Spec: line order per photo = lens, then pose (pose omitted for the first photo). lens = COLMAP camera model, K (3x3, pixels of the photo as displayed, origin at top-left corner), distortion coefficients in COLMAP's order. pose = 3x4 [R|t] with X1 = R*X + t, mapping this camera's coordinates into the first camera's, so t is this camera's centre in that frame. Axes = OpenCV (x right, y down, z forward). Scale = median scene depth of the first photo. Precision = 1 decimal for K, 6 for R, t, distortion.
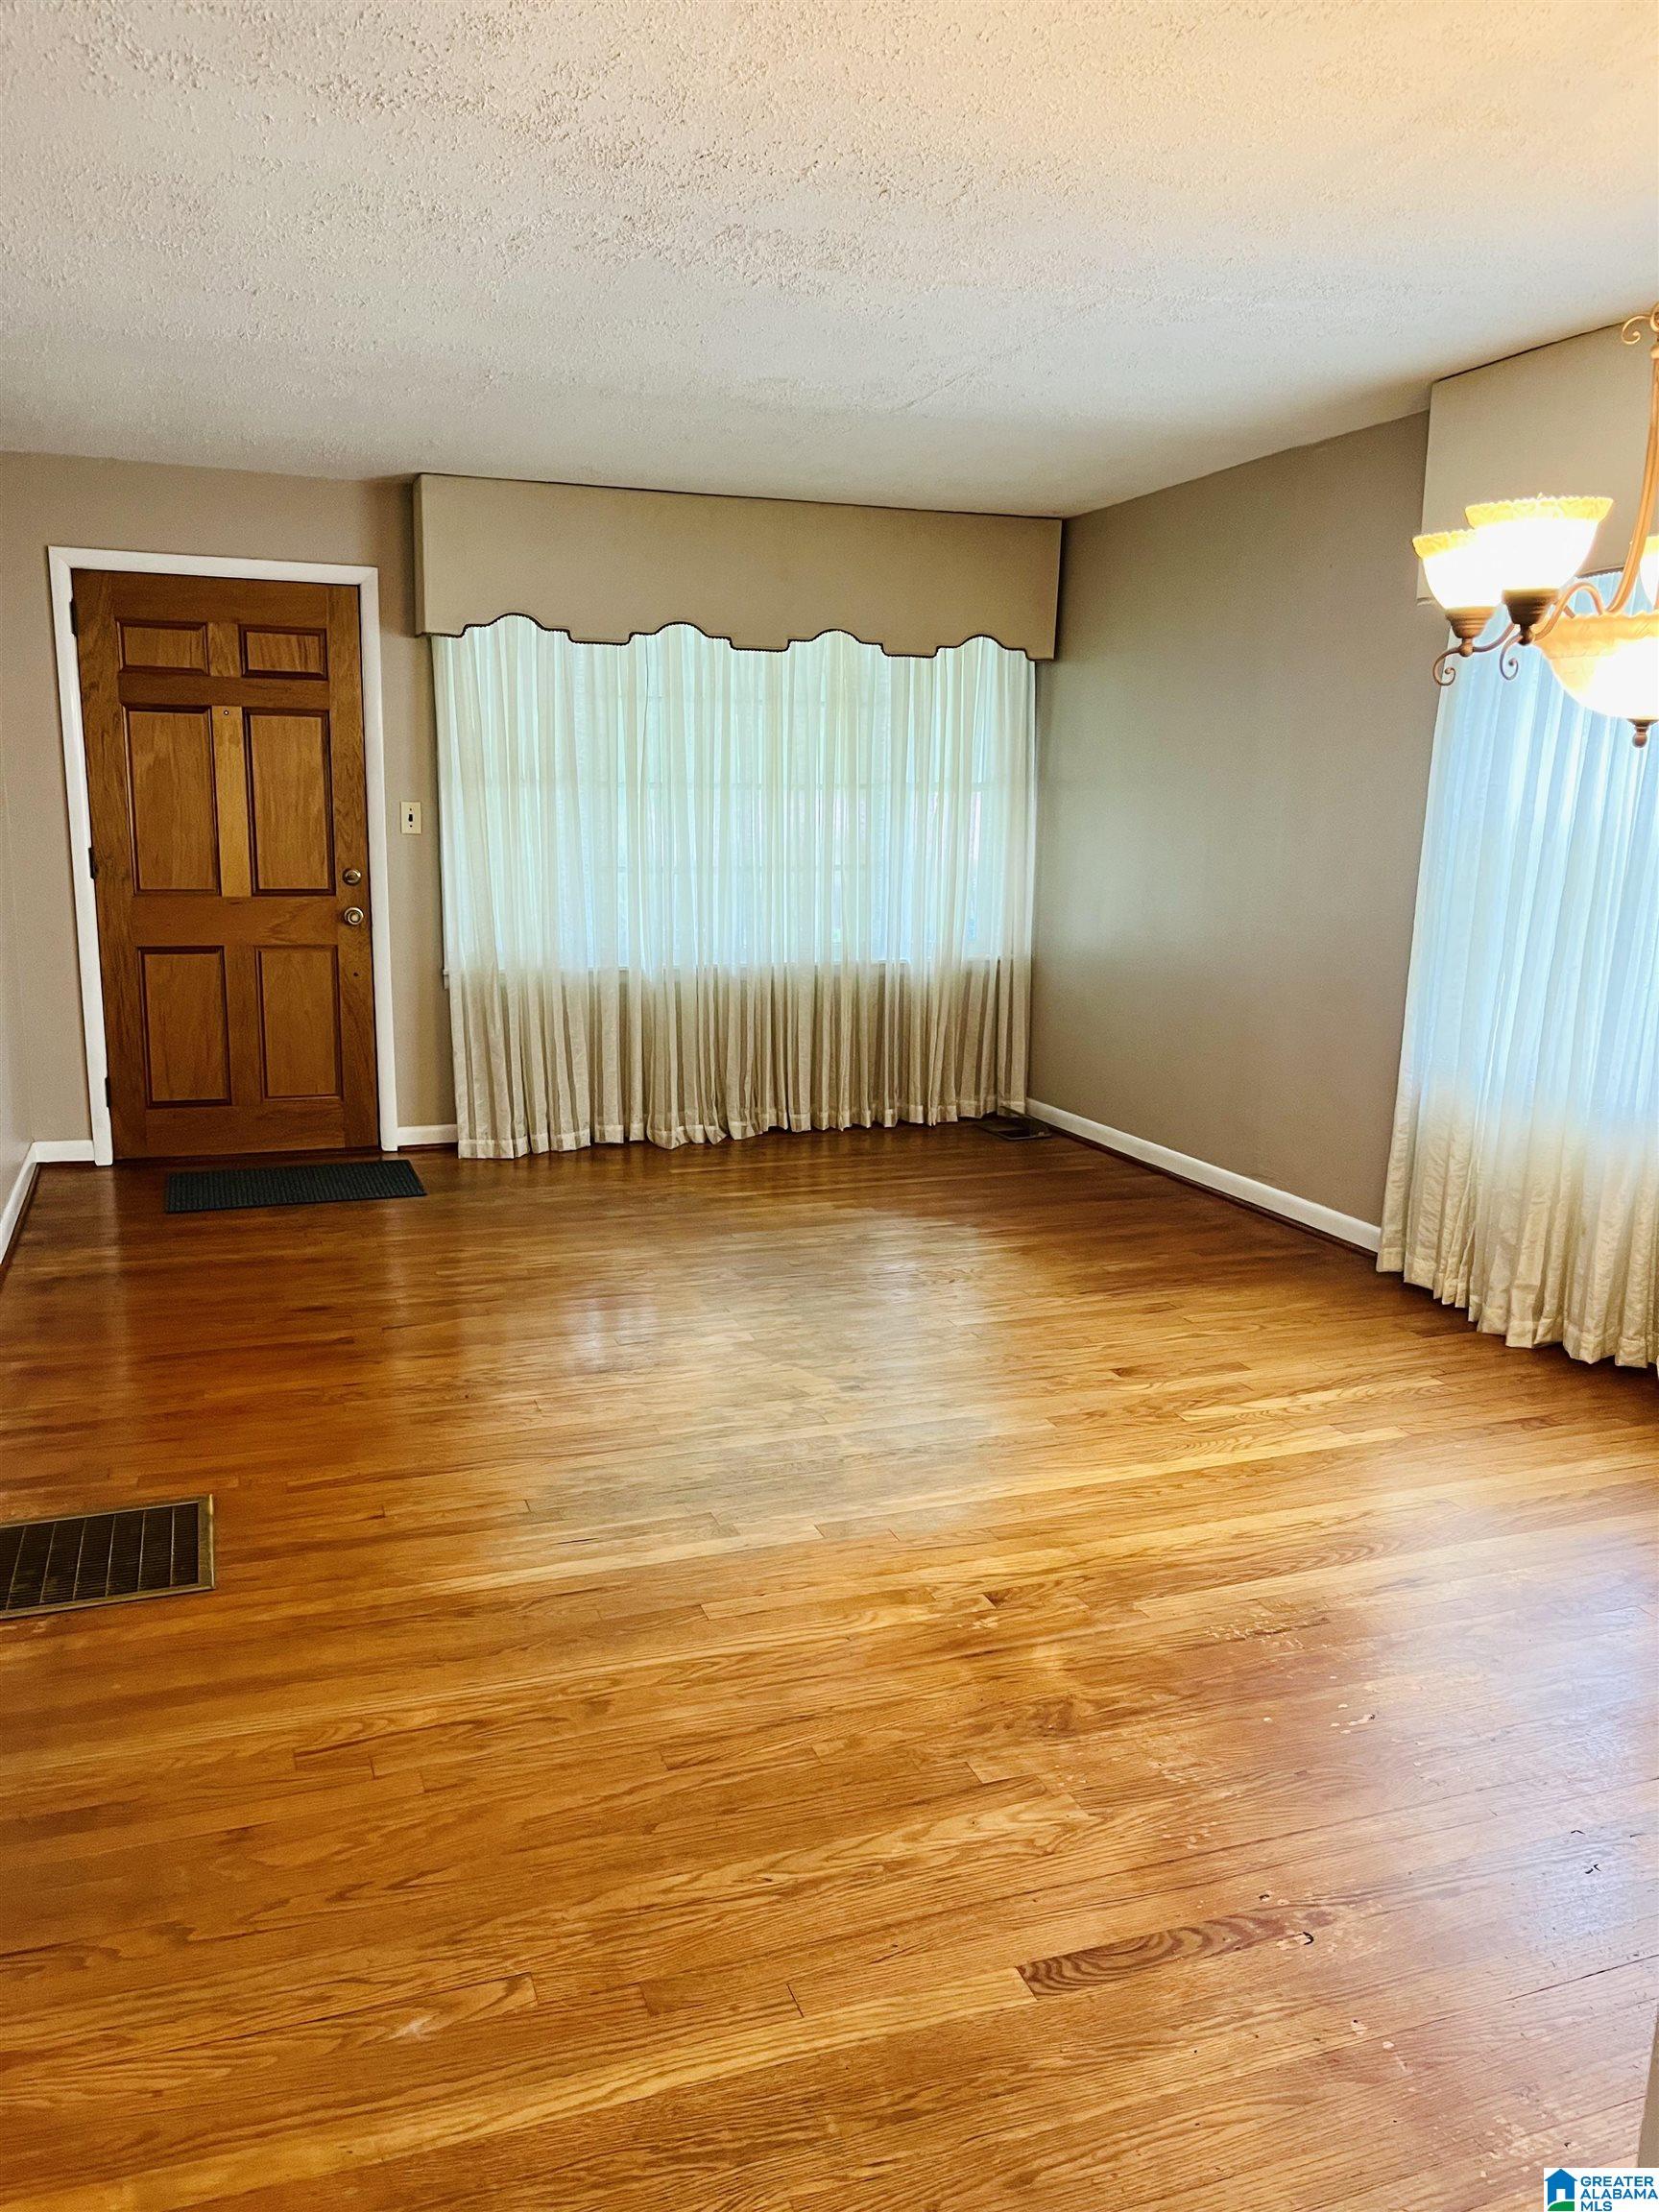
lens RADIAL K [[1699.1, 0, 829.5], [0, 1699.1, 1106.0], [0, 0, 1]] dist [-0.003904, 0.000592]
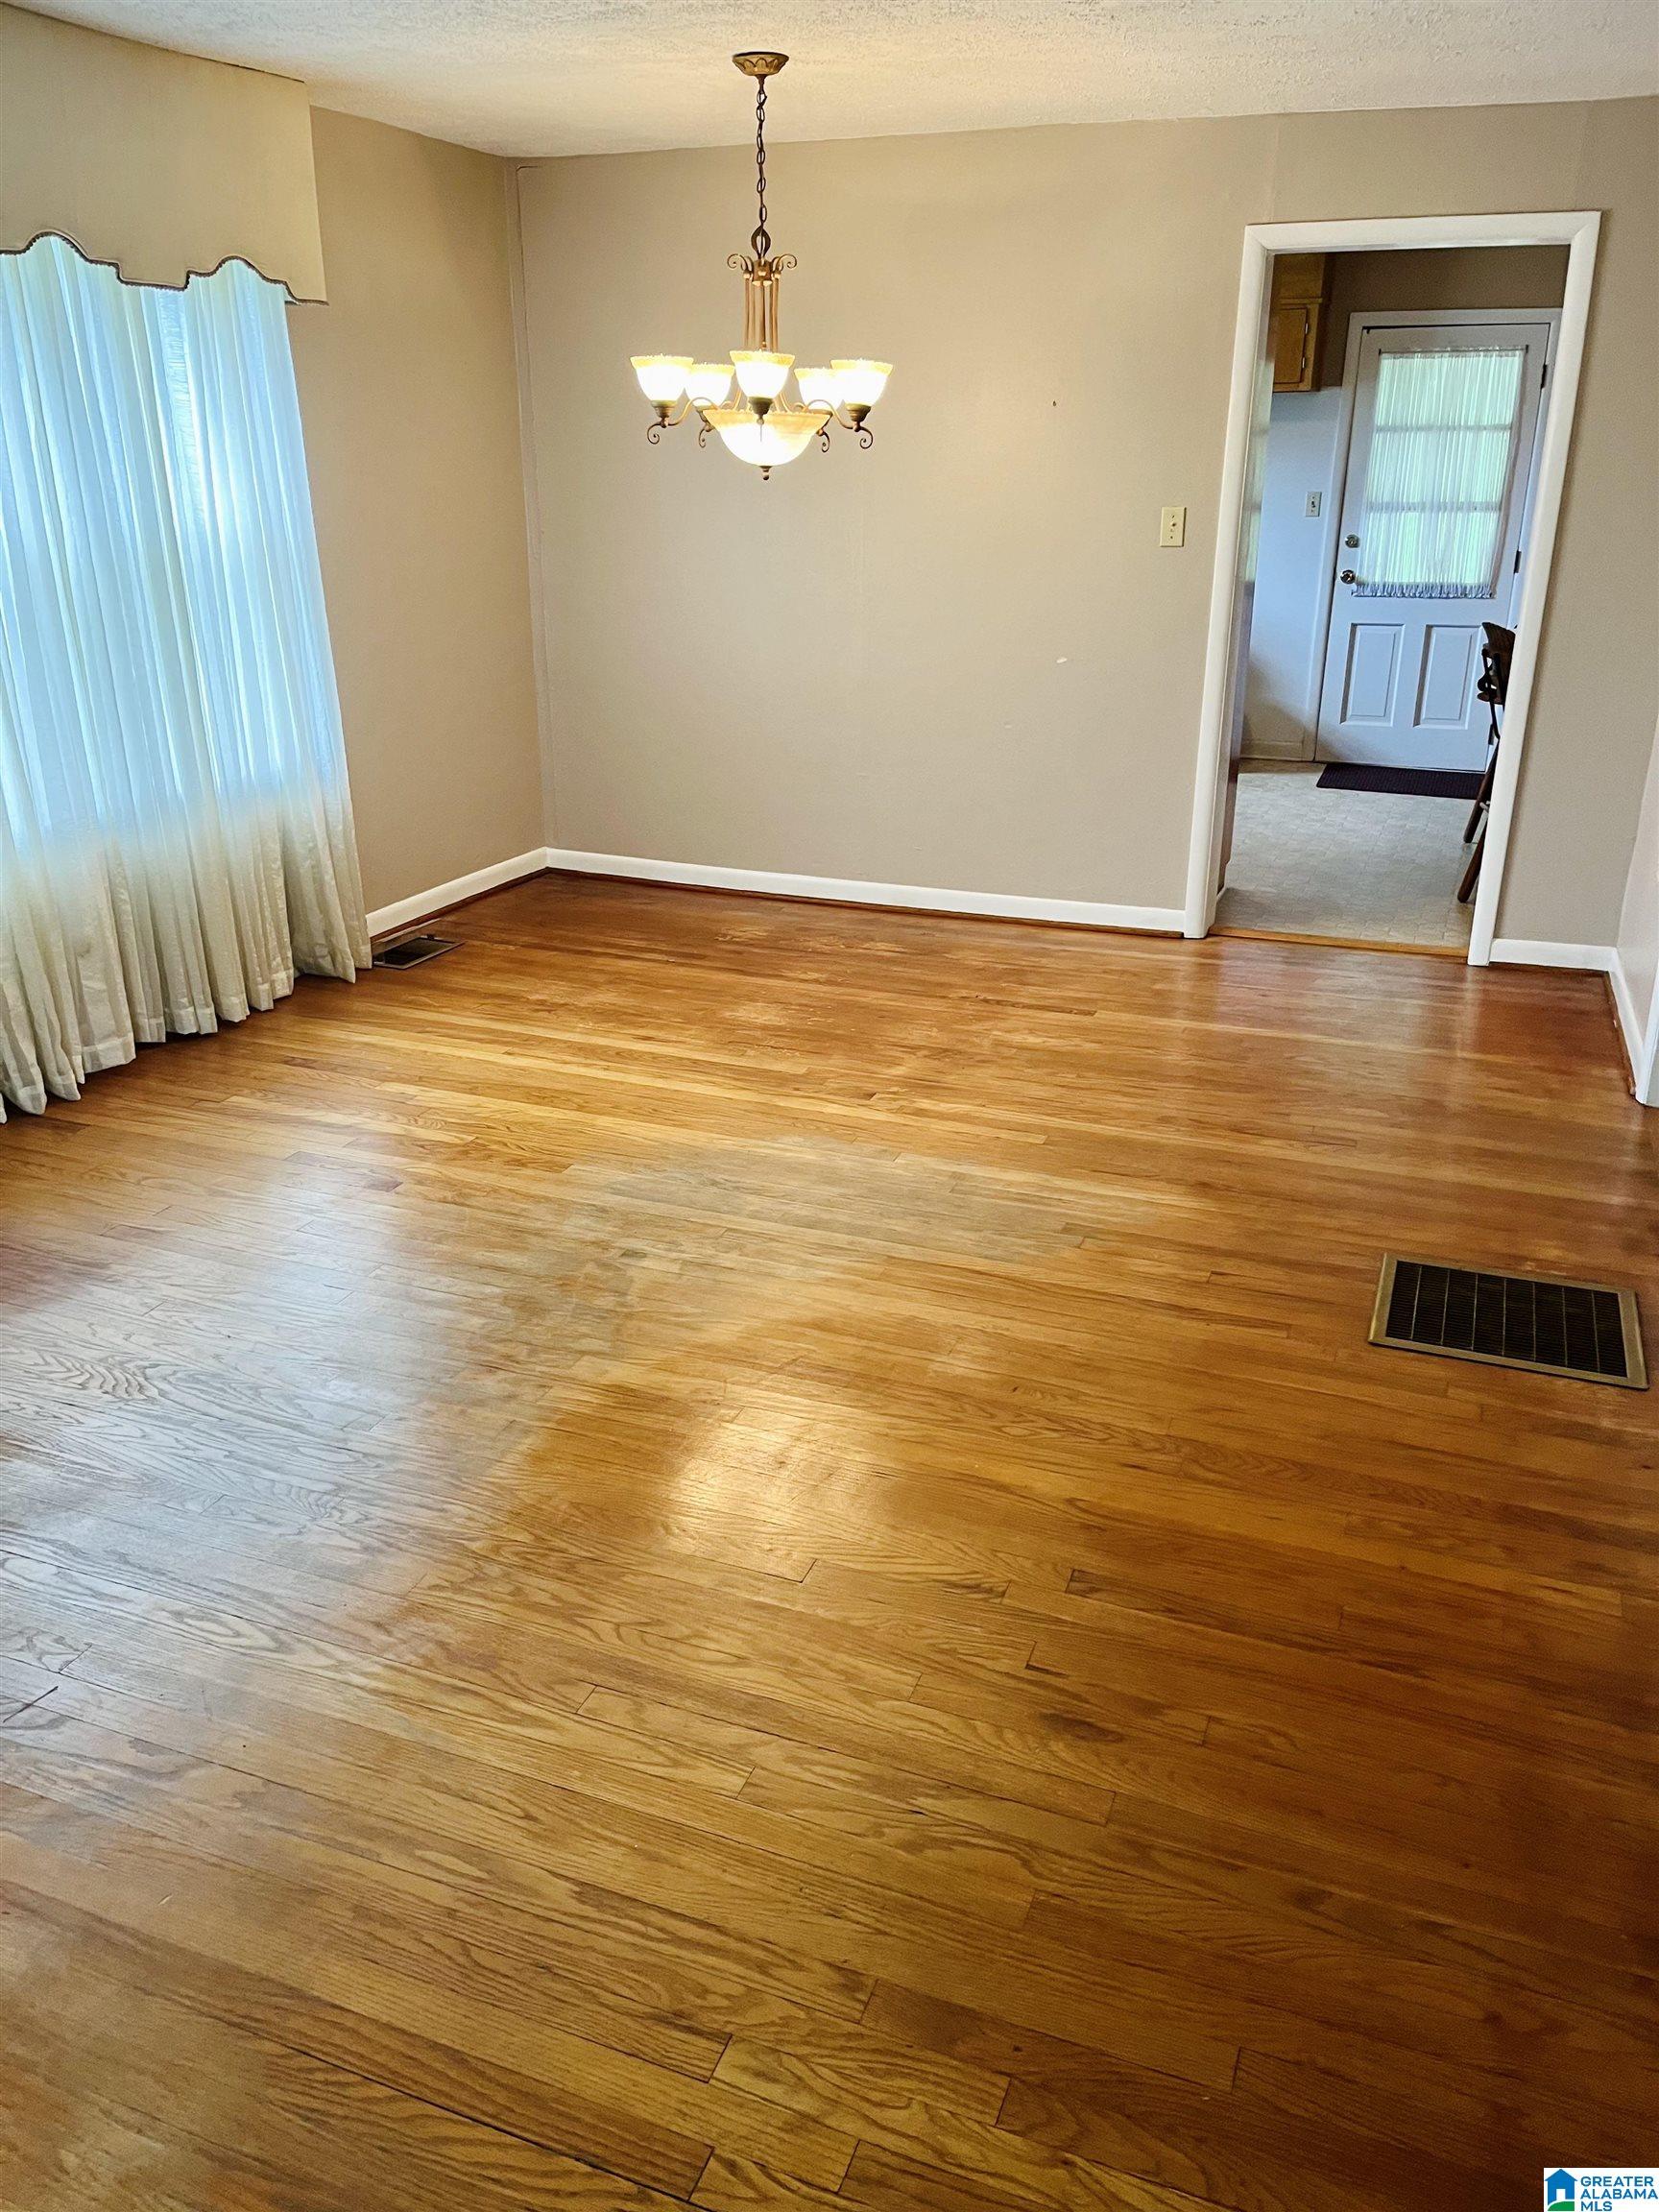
lens RADIAL K [[1677.2, 0, 829.5], [0, 1677.2, 1106.0], [0, 0, 1]] dist [0.032020, -0.002645]
pose [[-0.754260, -0.242353, 0.610211, -0.716930], [0.114466, 0.866614, 0.485673, -0.382757], [-0.646521, 0.436172, -0.625911, 1.827418]]
